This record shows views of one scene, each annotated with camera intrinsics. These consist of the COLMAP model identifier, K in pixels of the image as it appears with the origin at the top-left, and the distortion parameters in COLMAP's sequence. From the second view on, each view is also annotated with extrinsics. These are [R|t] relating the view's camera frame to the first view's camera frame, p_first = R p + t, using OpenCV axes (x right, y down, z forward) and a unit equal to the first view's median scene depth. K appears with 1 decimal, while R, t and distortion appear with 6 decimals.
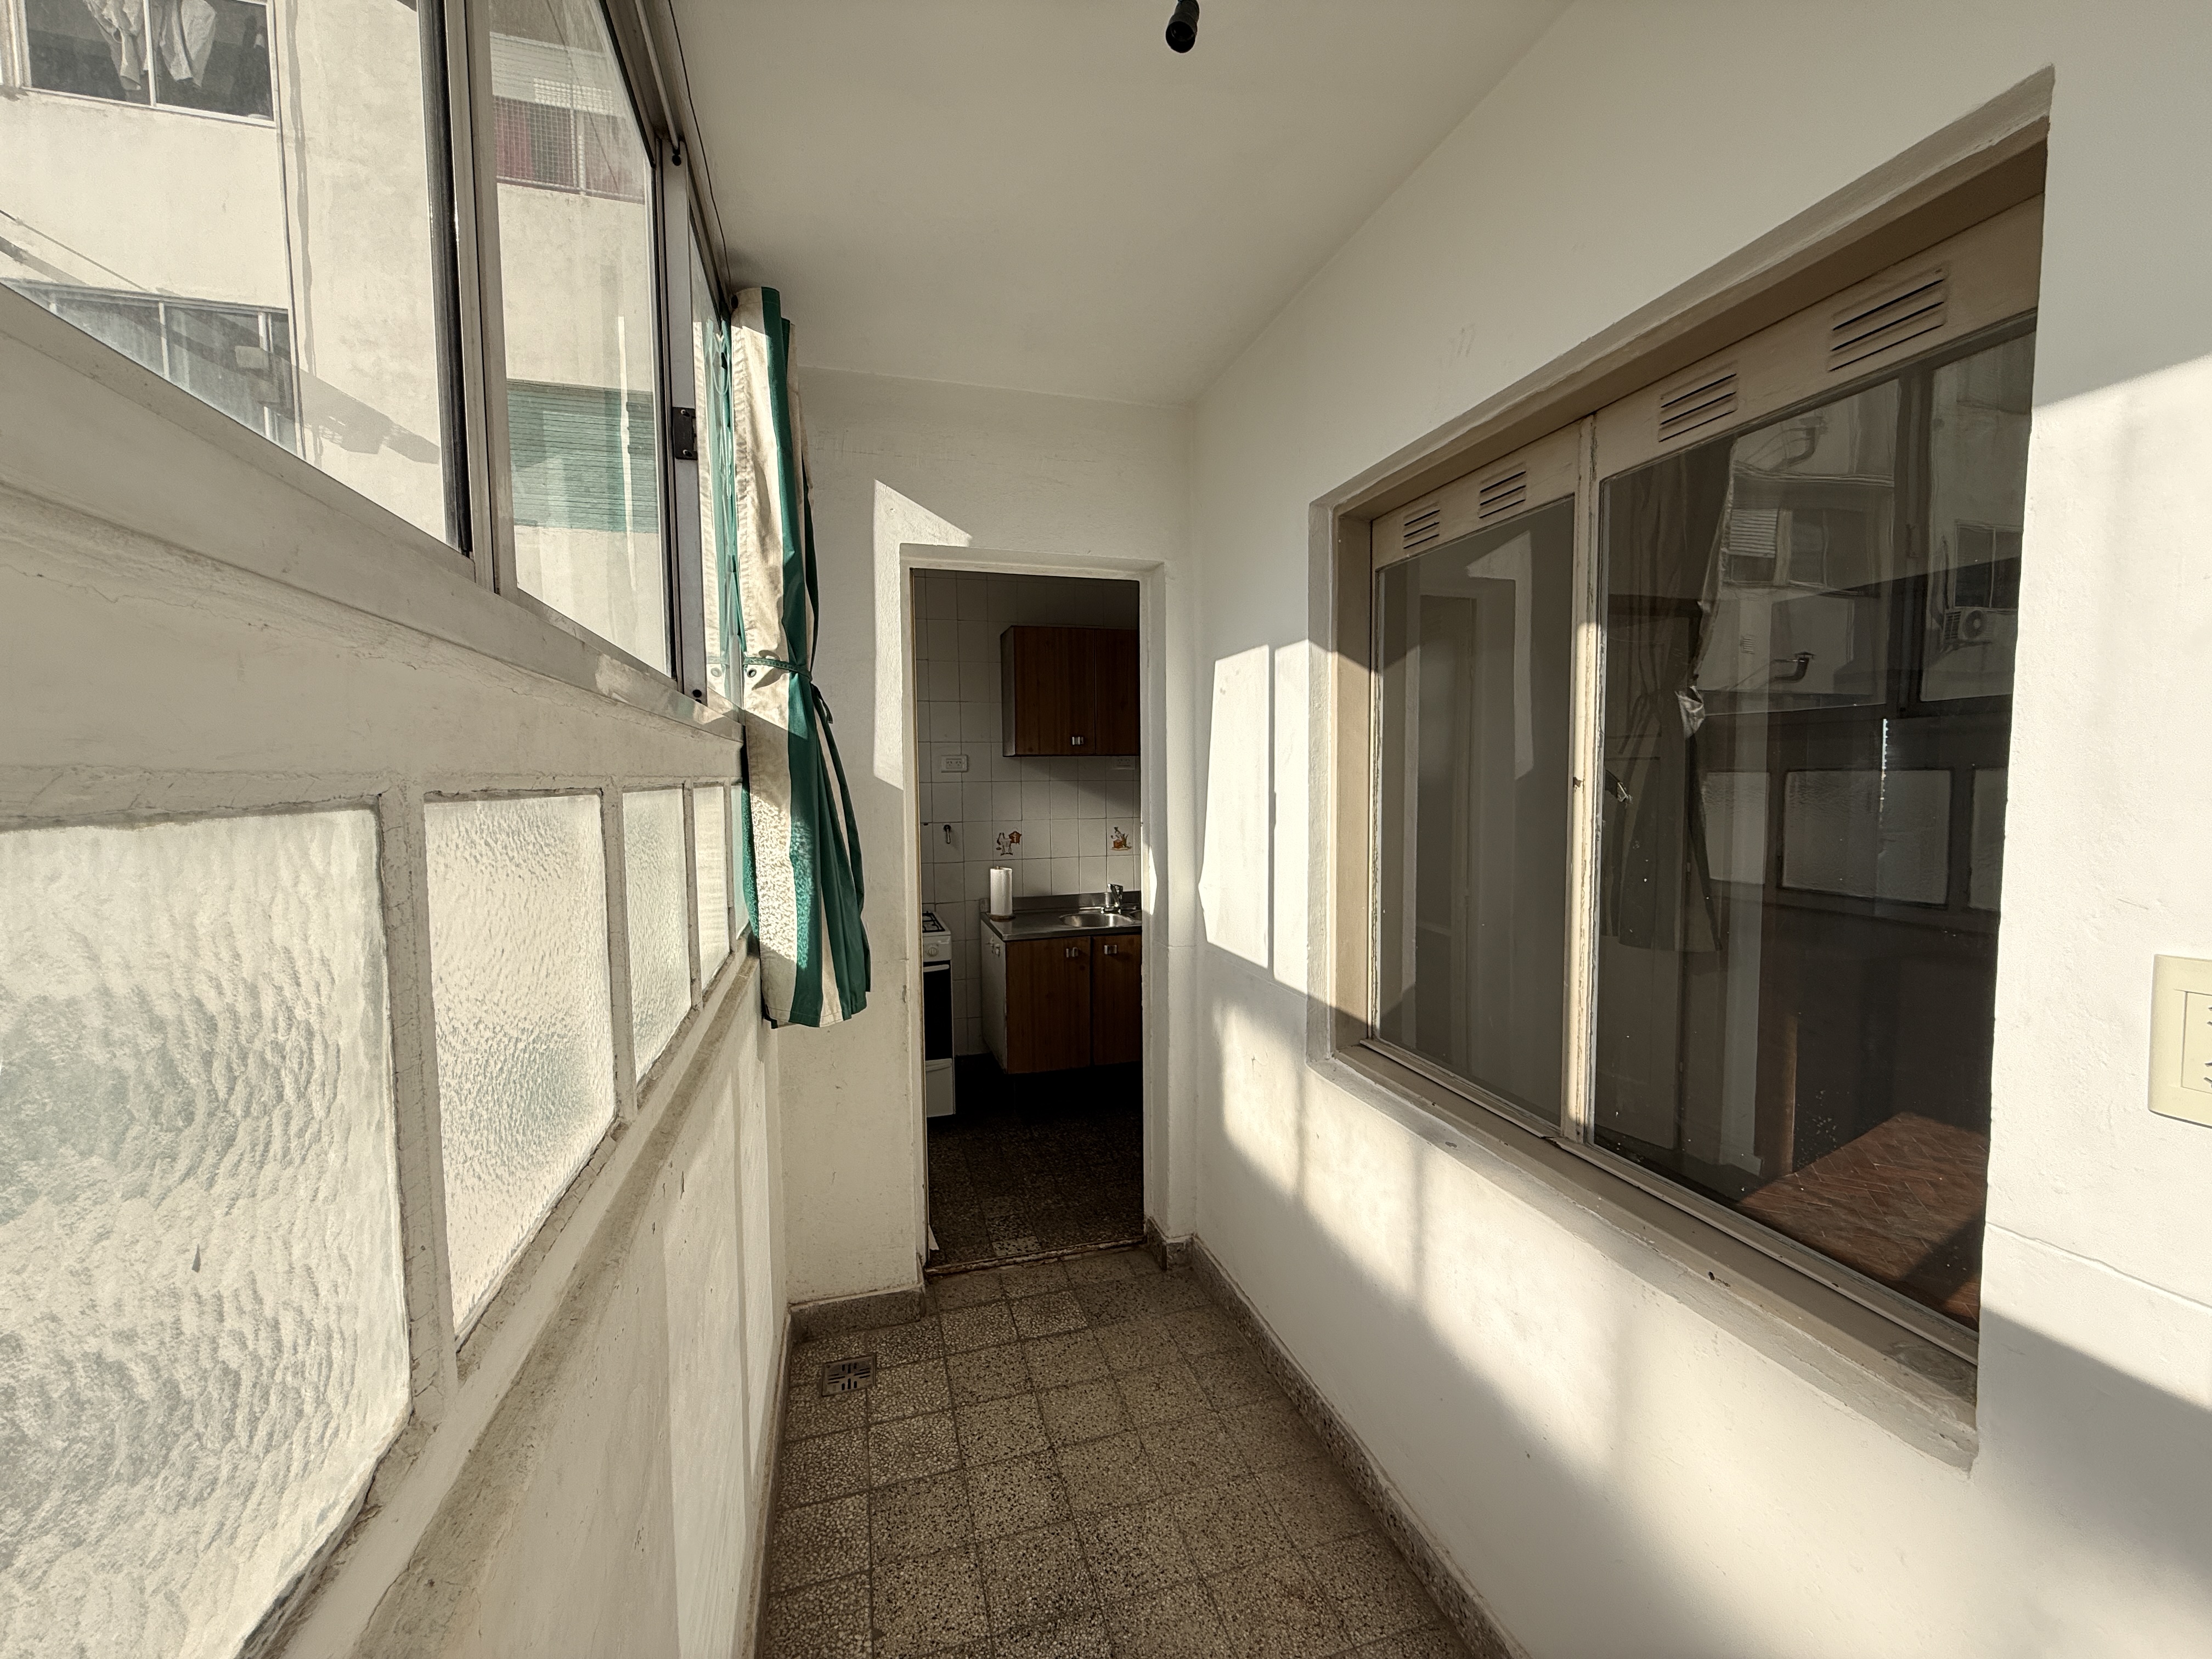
lens RADIAL K [[877.7, 0, 1099.6], [0, 877.7, 828.2], [0, 0, 1]] dist [-0.000789, 0.000434]
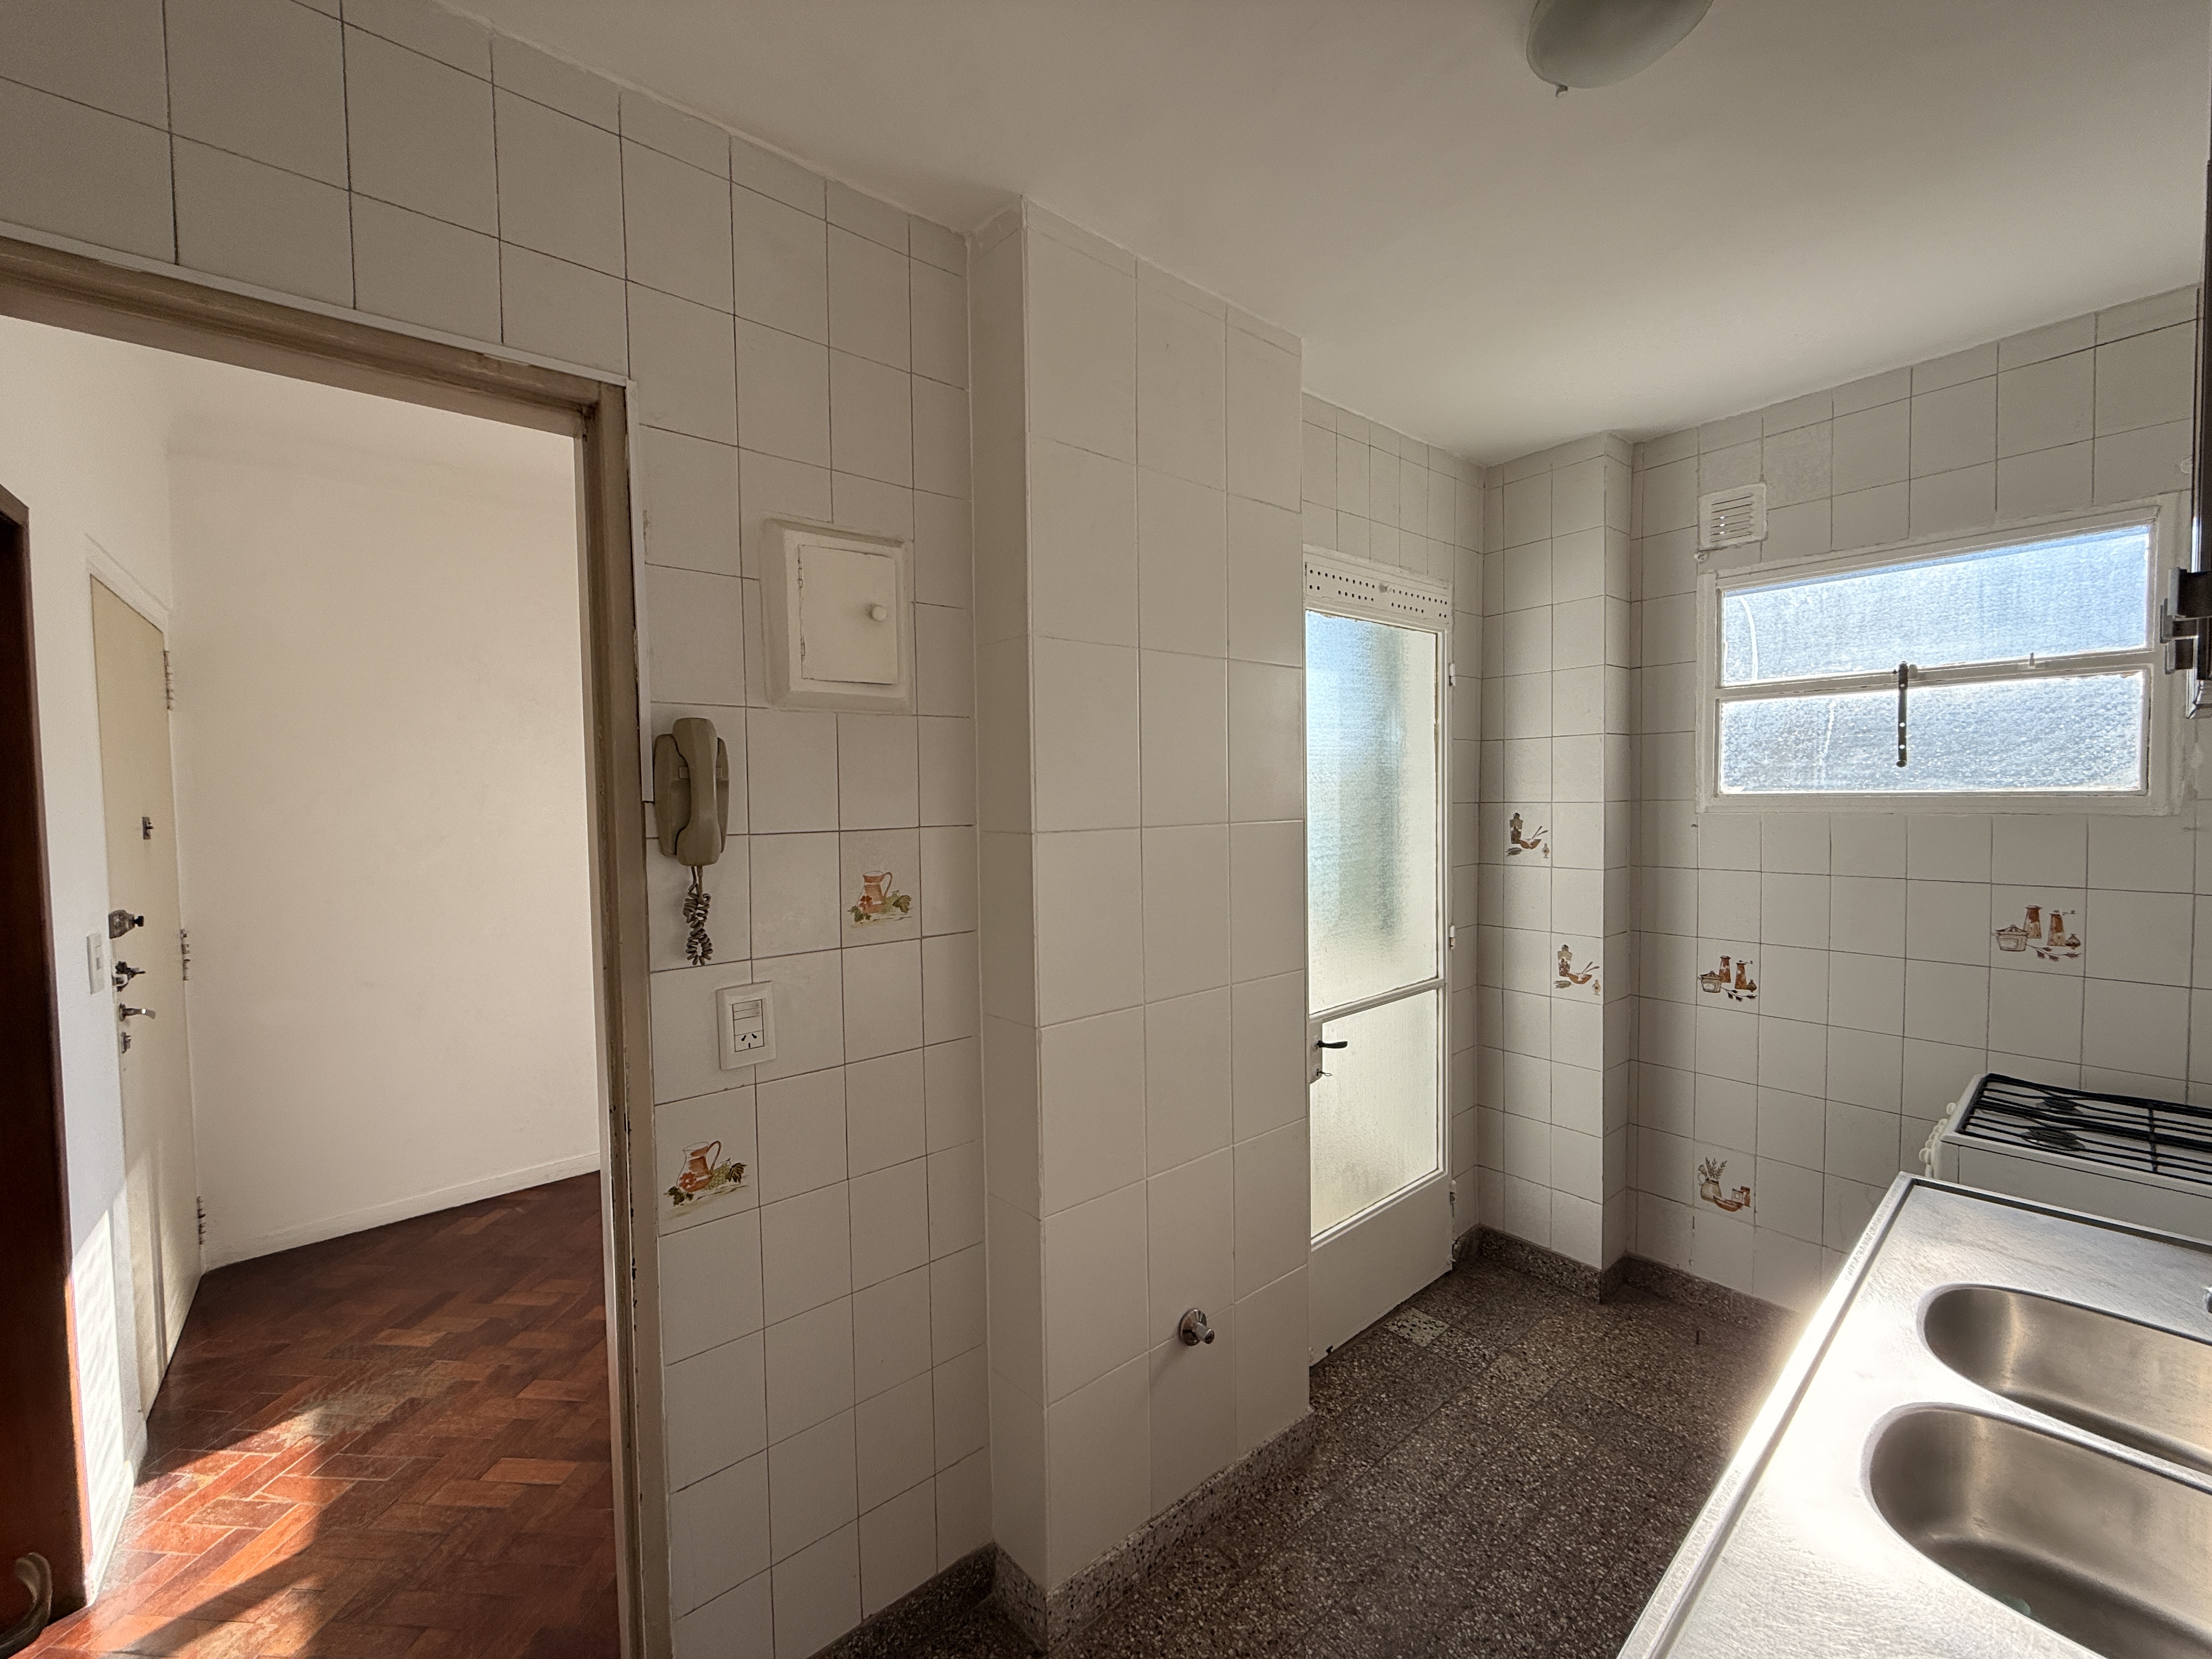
lens RADIAL K [[877.7, 0, 1099.6], [0, 877.7, 828.2], [0, 0, 1]] dist [-0.000789, 0.000434]
pose [[-0.915951, 0.039950, -0.399296, 0.338771], [-0.000461, 0.994927, 0.100602, -0.070610], [0.401290, 0.092331, -0.911286, 1.040377]]
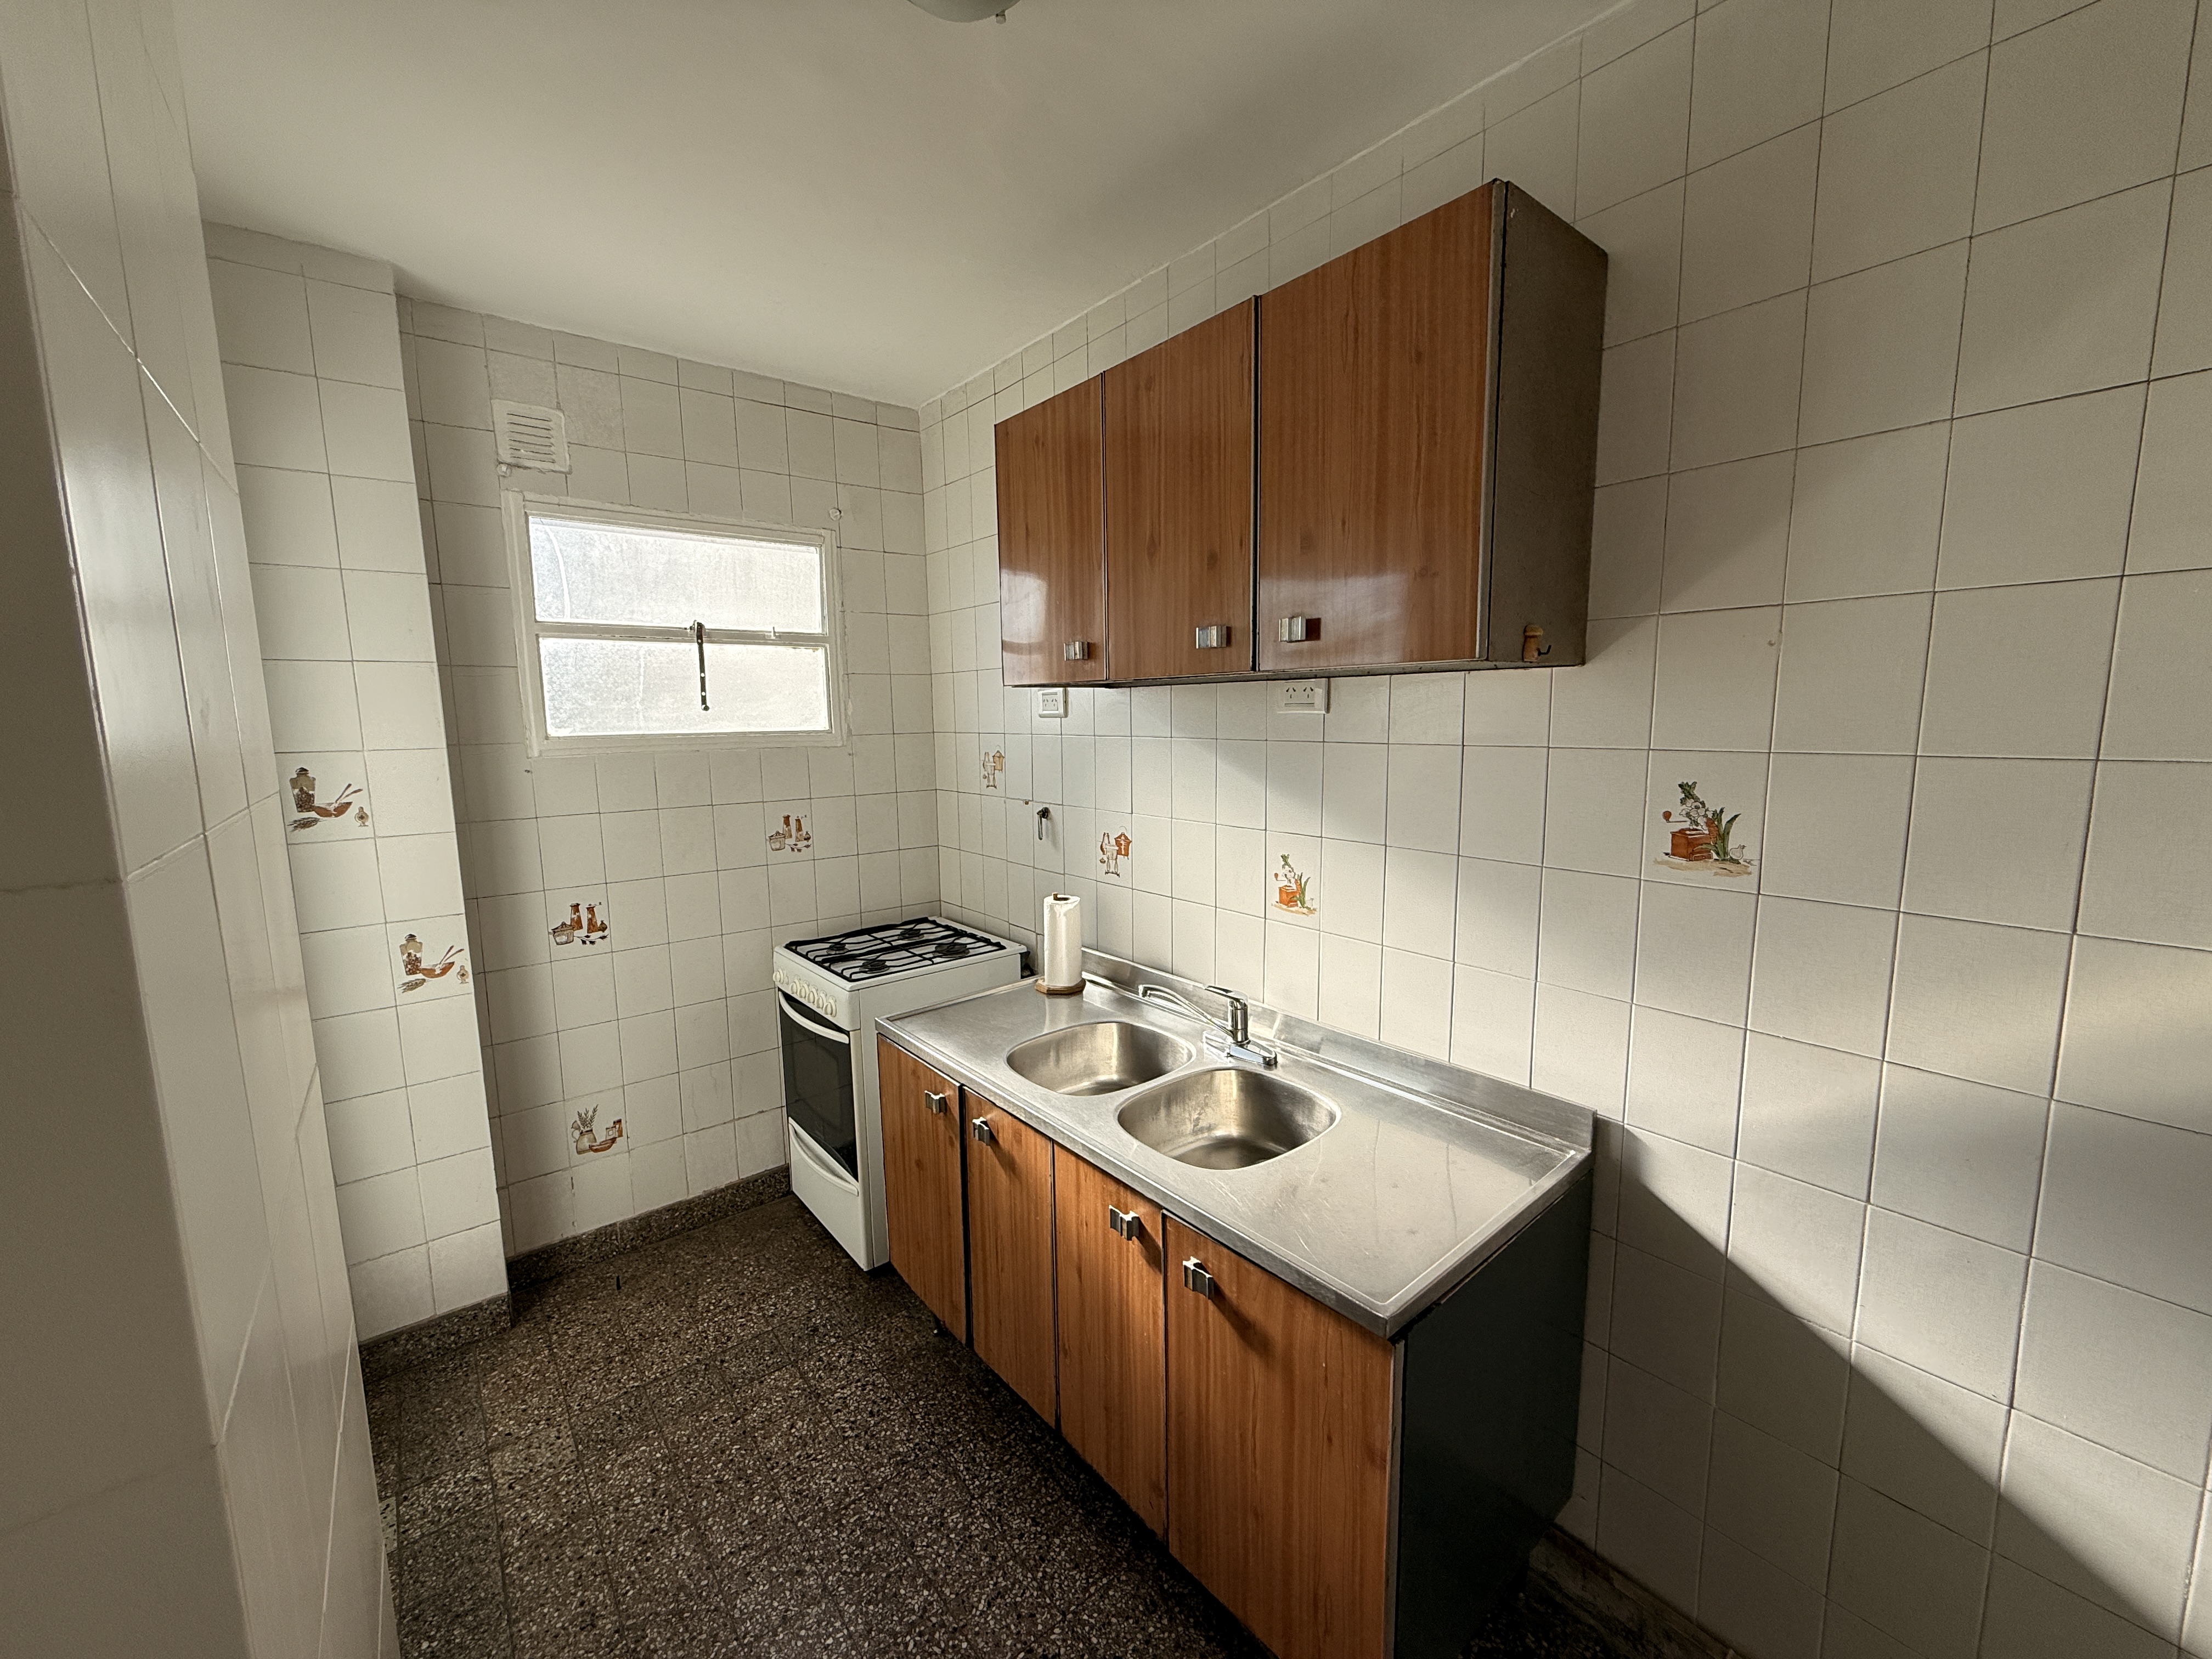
lens RADIAL K [[876.6, 0, 1101.1], [0, 876.6, 826.2], [0, 0, 1]] dist [-0.000666, 0.000191]
pose [[0.389320, 0.124401, -0.912663, 0.370508], [-0.048801, 0.992232, 0.114429, -0.059018], [0.919809, -0.000011, 0.392367, 0.784622]]
